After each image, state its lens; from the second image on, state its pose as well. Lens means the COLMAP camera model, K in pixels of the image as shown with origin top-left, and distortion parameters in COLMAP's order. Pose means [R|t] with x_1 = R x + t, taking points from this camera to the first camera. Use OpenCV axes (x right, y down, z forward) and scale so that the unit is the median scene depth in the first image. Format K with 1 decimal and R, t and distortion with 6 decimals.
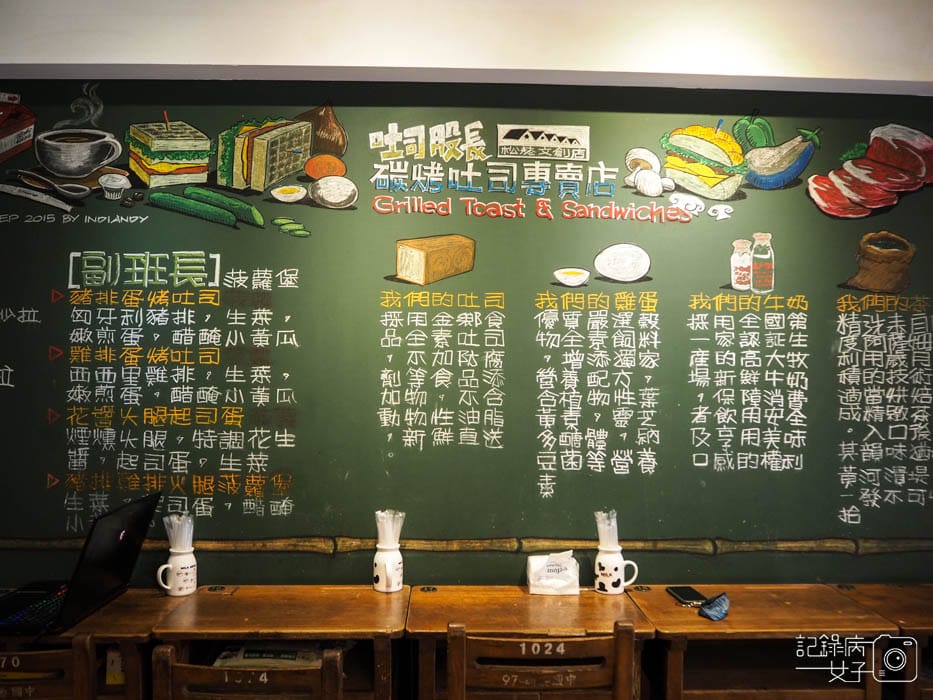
lens RADIAL K [[759.6, 0, 466.7], [0, 759.6, 351.2], [0, 0, 1]] dist [-0.049349, 0.021651]
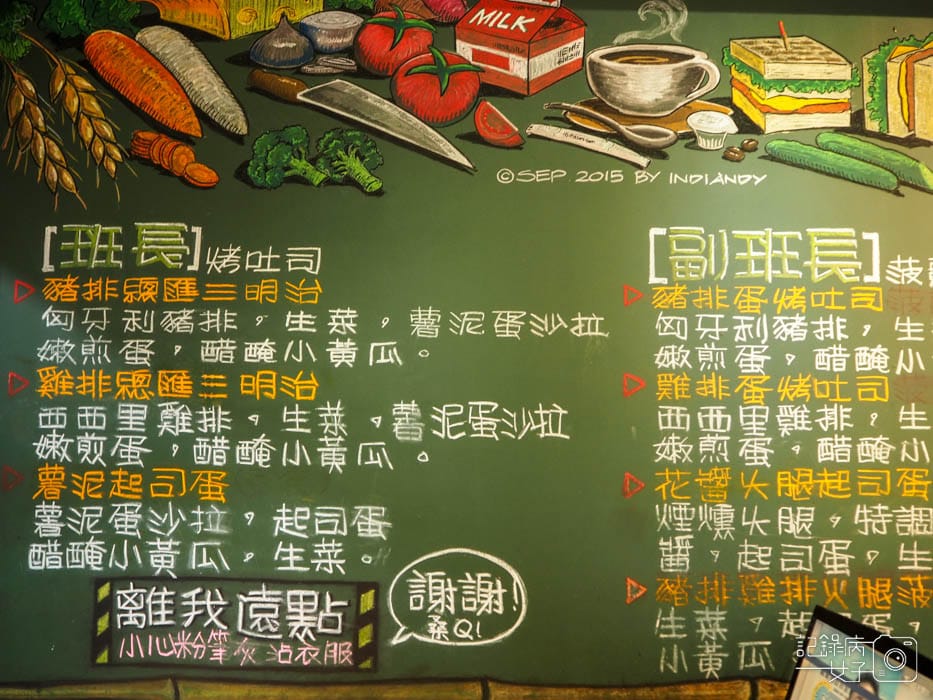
lens RADIAL K [[759.6, 0, 466.9], [0, 759.6, 348.3], [0, 0, 1]] dist [-0.049349, 0.021651]
pose [[0.999974, 0.000485, -0.007154, -0.681339], [-0.000984, 0.997549, -0.069971, 0.016931], [0.007103, 0.069976, 0.997523, 0.357800]]
